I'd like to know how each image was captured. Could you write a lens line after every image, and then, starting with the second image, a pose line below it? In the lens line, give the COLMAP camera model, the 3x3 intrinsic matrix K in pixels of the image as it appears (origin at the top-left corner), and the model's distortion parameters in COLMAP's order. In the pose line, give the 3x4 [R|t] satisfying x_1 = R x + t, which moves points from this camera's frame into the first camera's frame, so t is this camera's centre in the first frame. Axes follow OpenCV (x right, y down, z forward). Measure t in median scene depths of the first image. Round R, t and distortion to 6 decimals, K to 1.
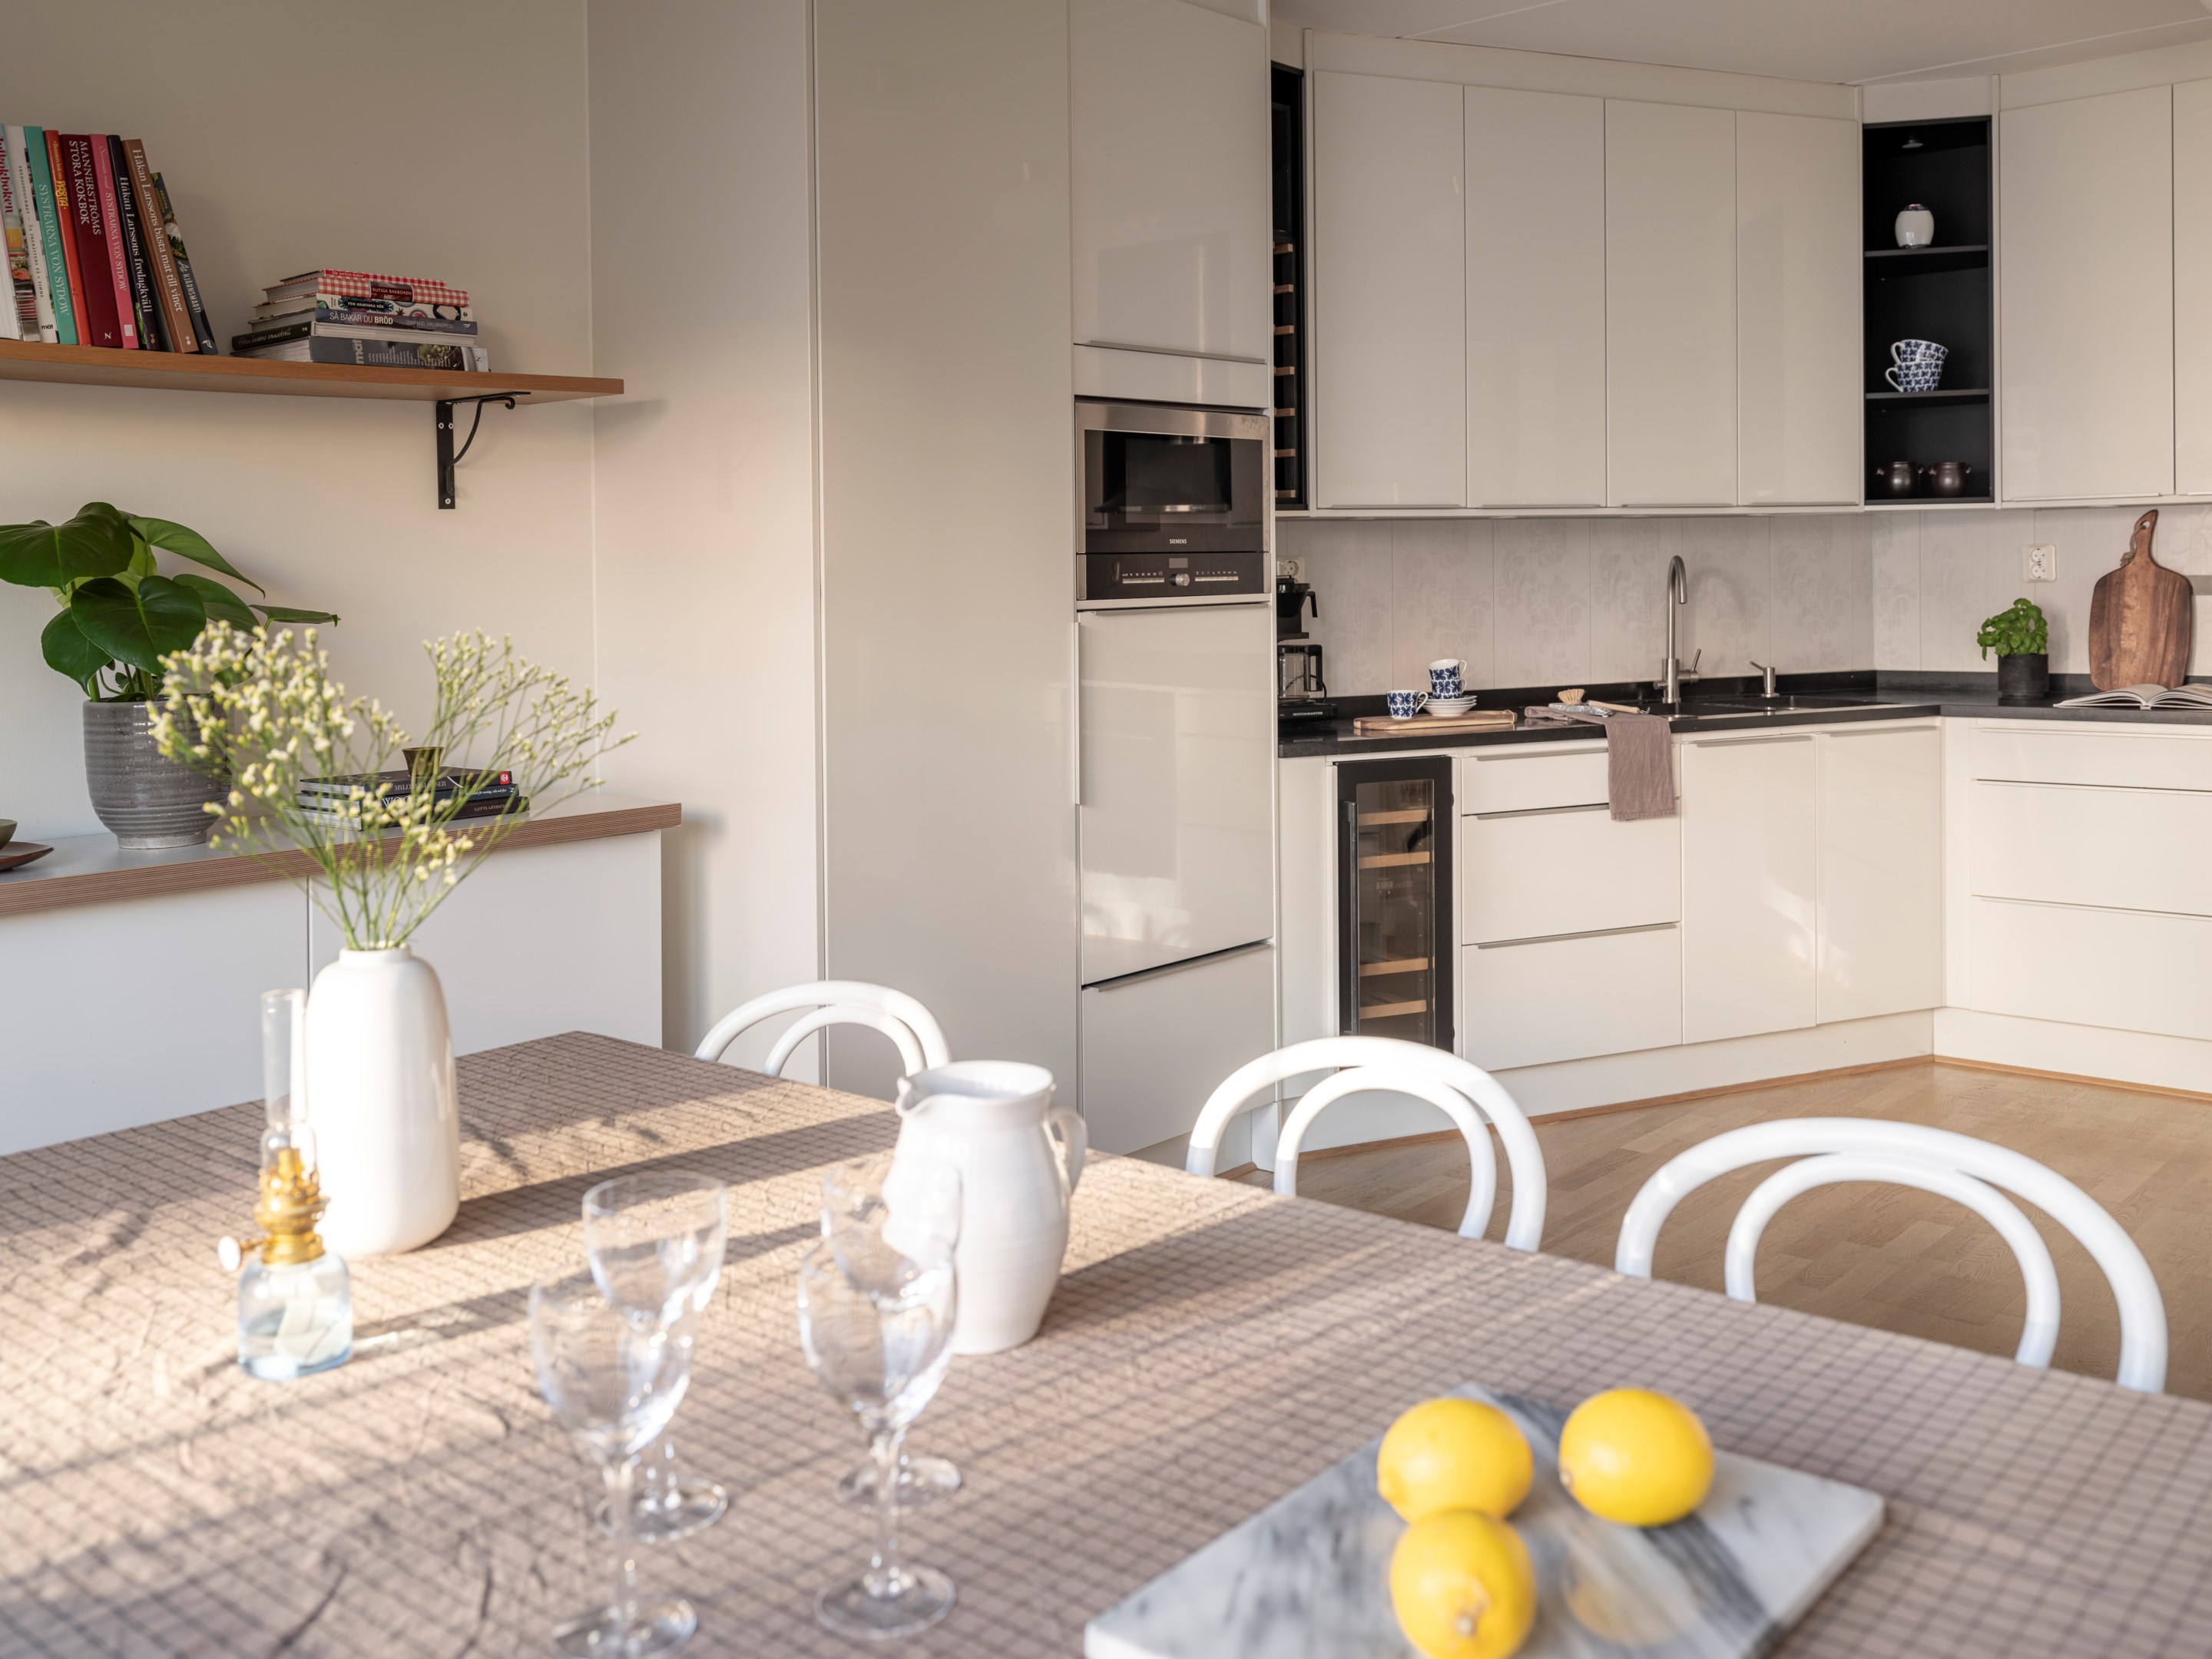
lens RADIAL K [[2119.1, 0, 1144.0], [0, 2119.1, 622.6], [0, 0, 1]] dist [0.045379, 0.006480]
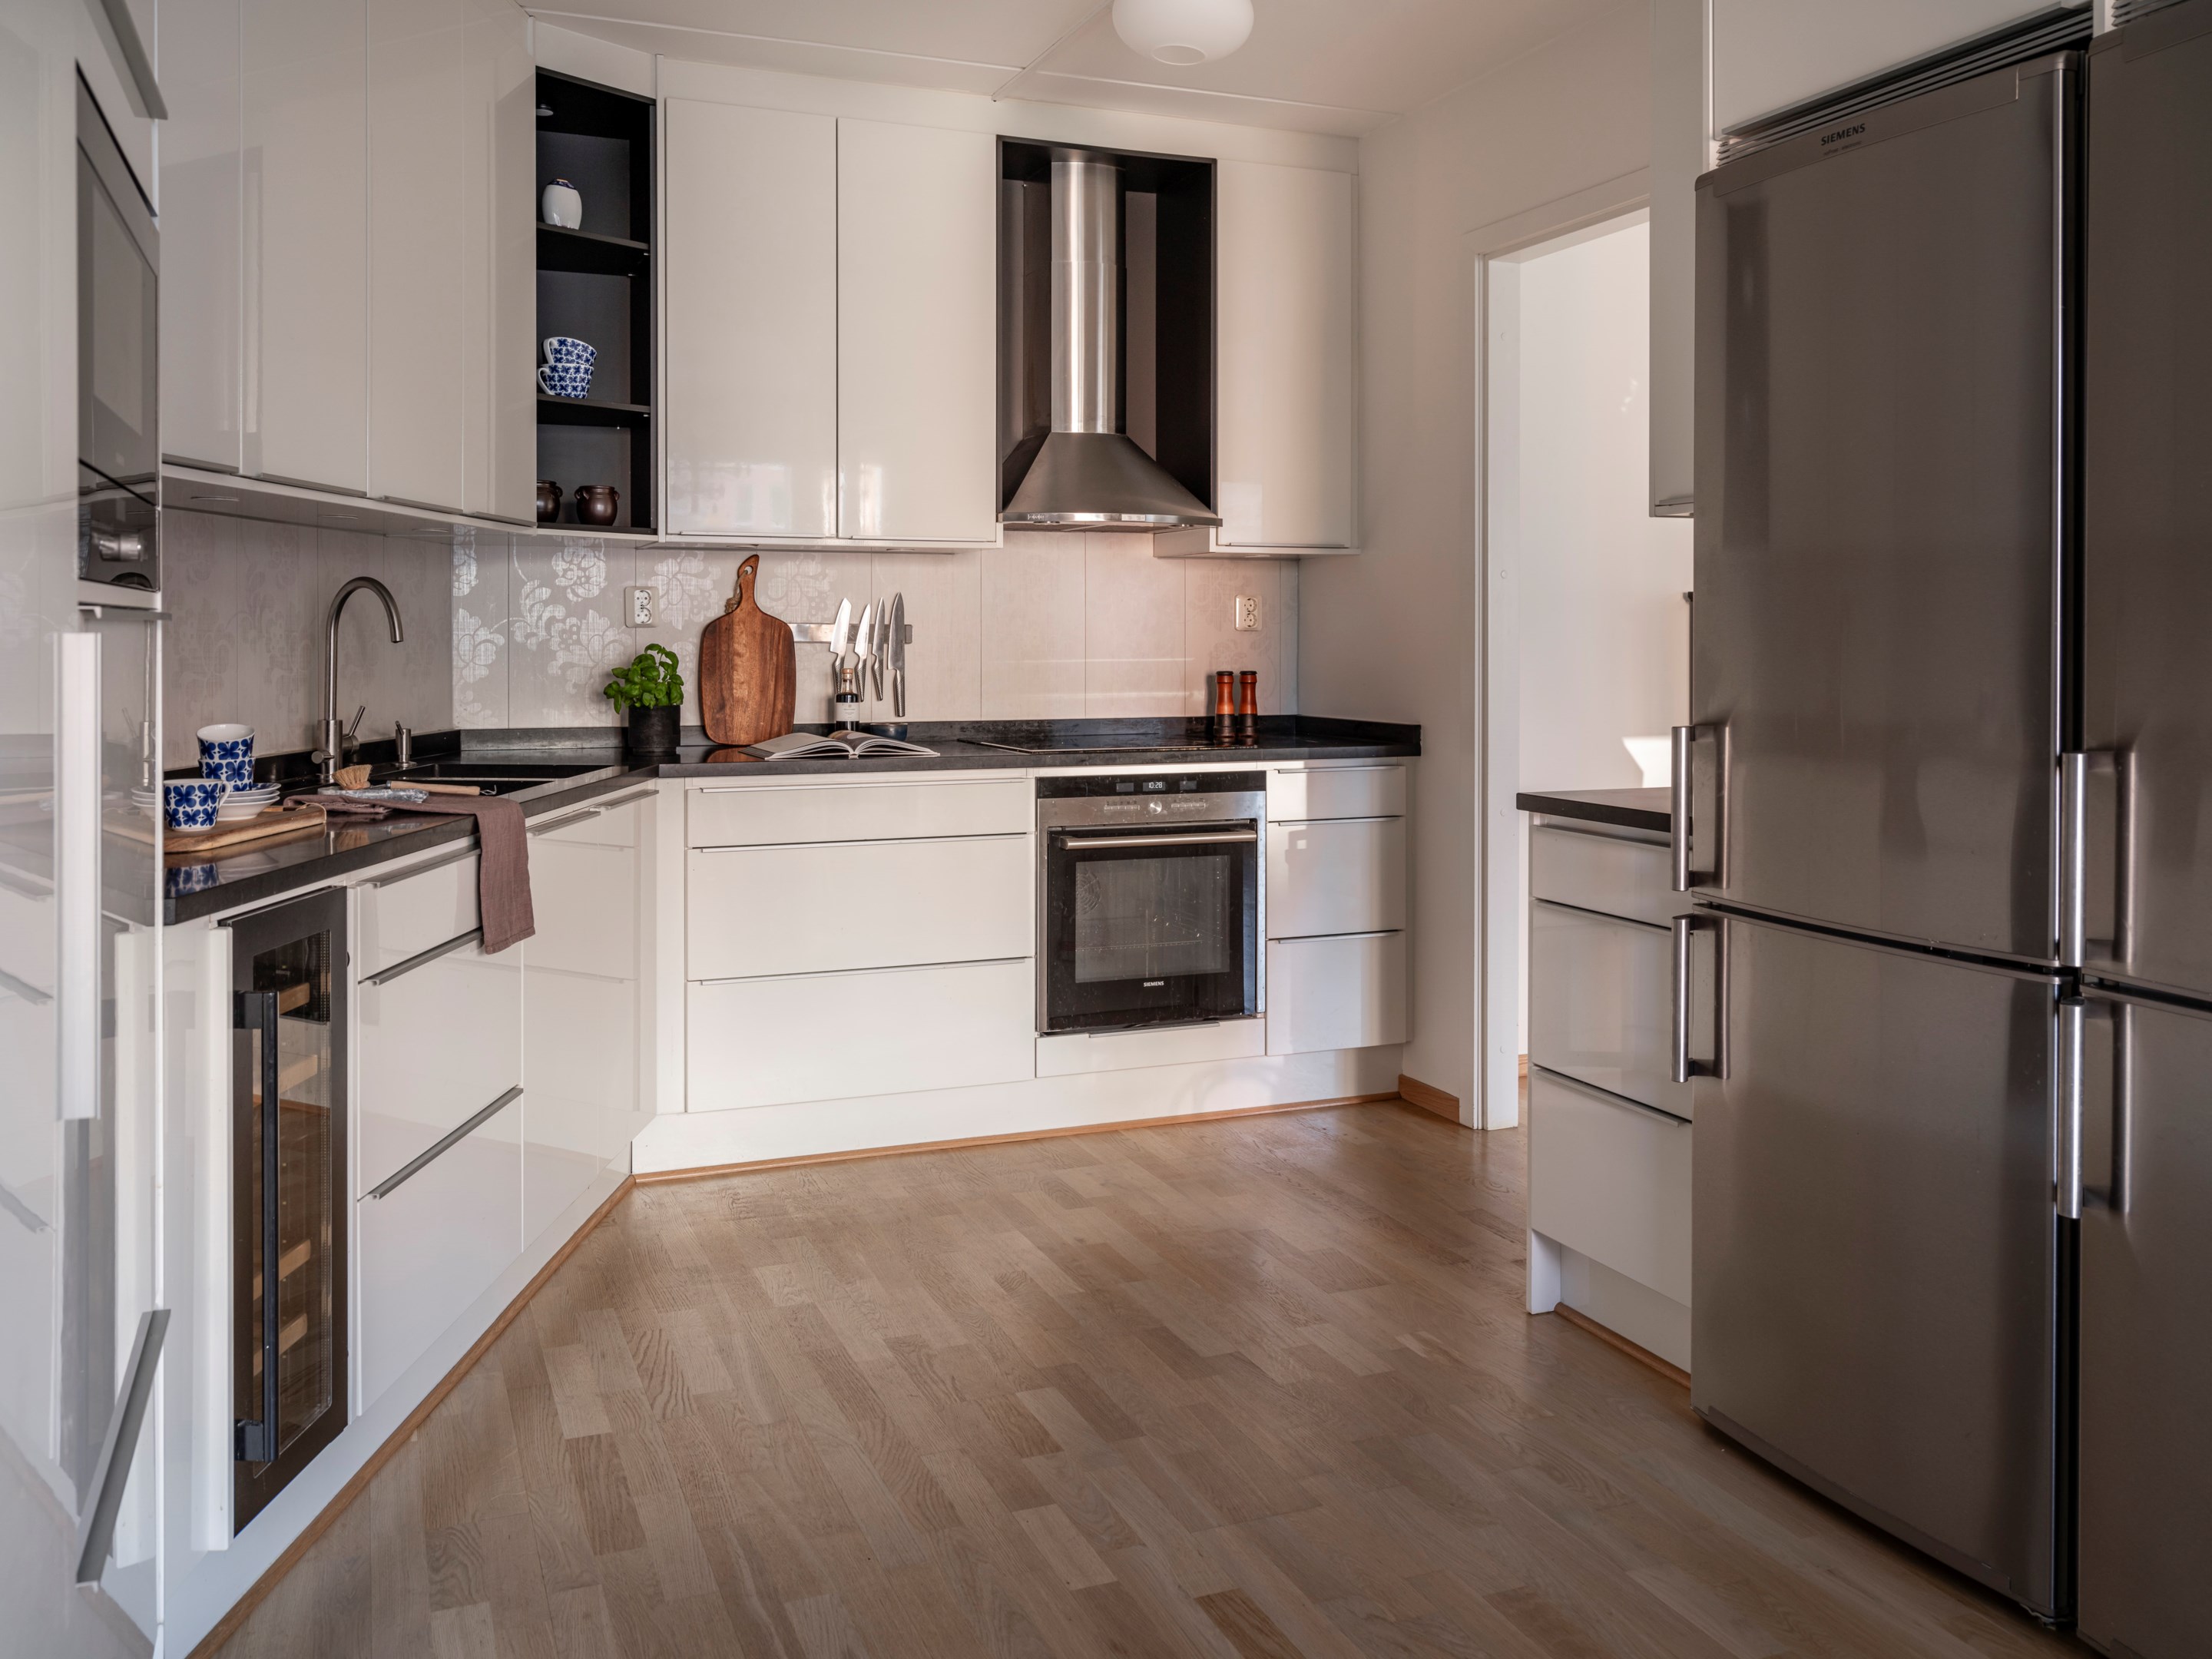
lens RADIAL K [[1730.6, 0, 1025.2], [0, 1730.6, 678.2], [0, 0, 1]] dist [-0.007072, 0.000206]
pose [[0.484951, -0.002191, 0.874539, -0.157114], [0.012191, 0.999917, -0.004255, 0.008330], [-0.874456, 0.012725, 0.484937, 0.516794]]
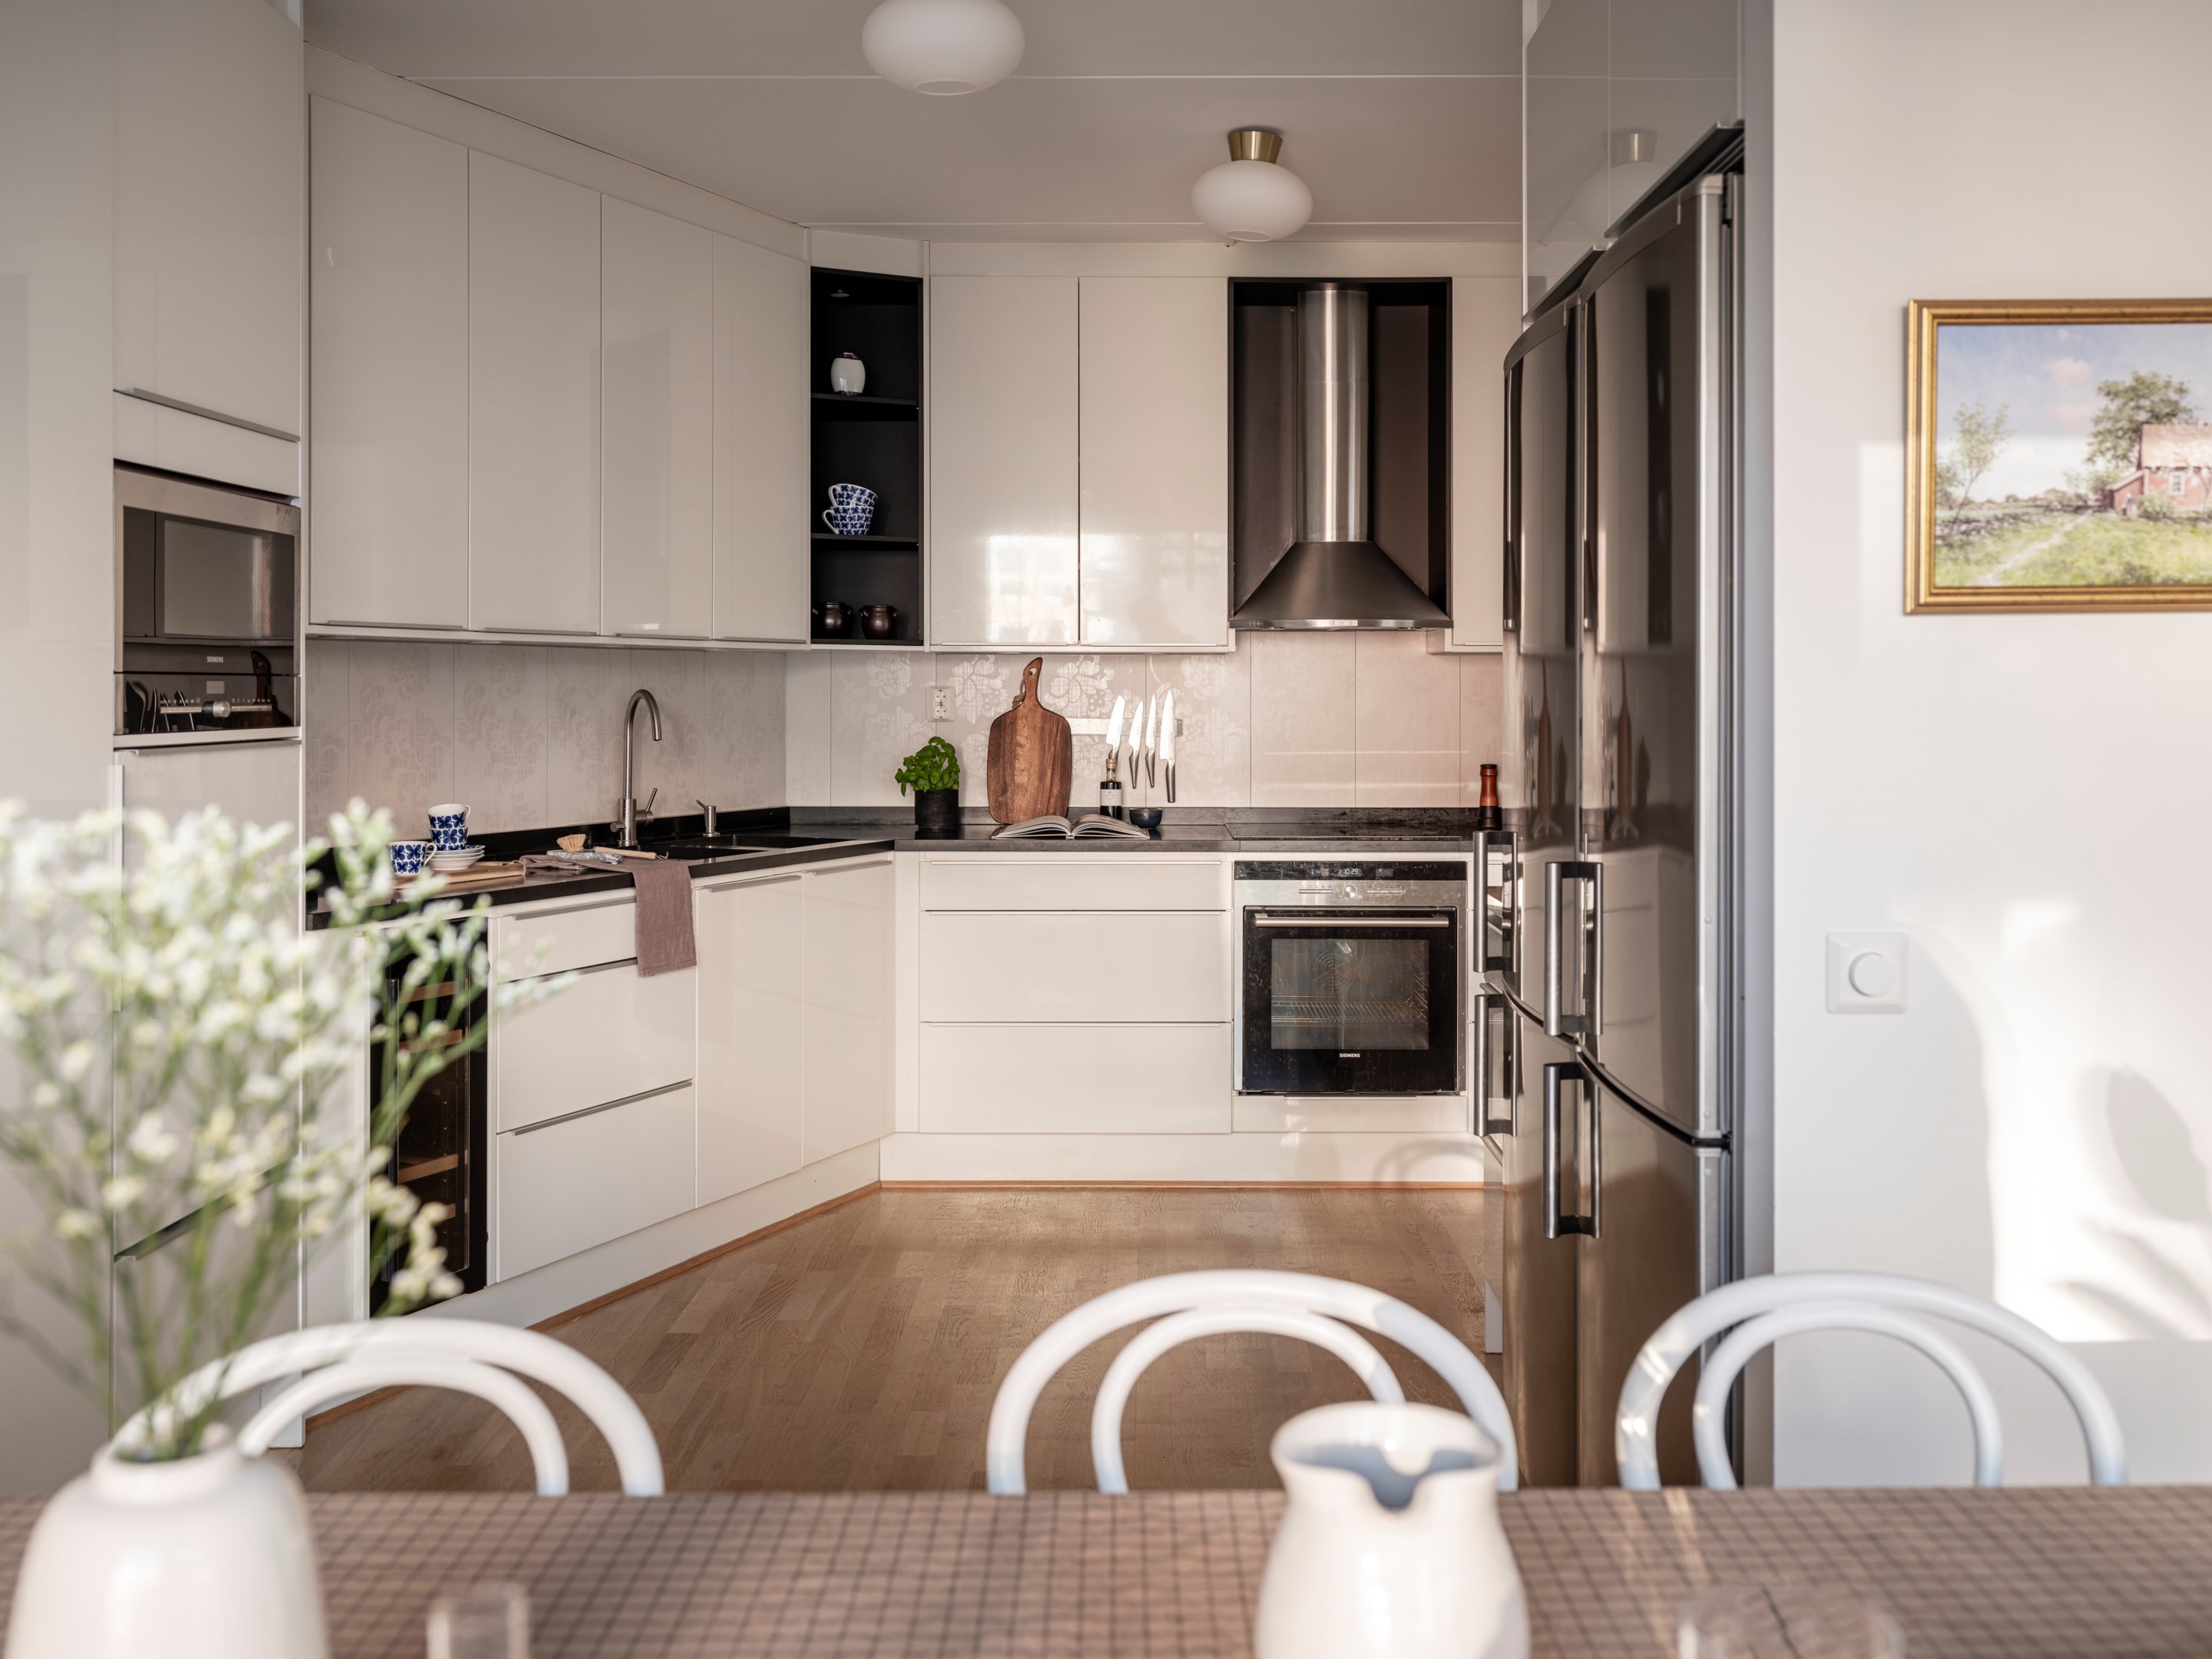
lens RADIAL K [[2006.6, 0, 1162.3], [0, 2006.6, 742.4], [0, 0, 1]] dist [0.012405, 0.001812]
pose [[0.764730, 0.003962, 0.644339, -0.148412], [-0.000491, 0.999984, -0.005565, -0.003158], [-0.644351, 0.003939, 0.764720, 0.168291]]
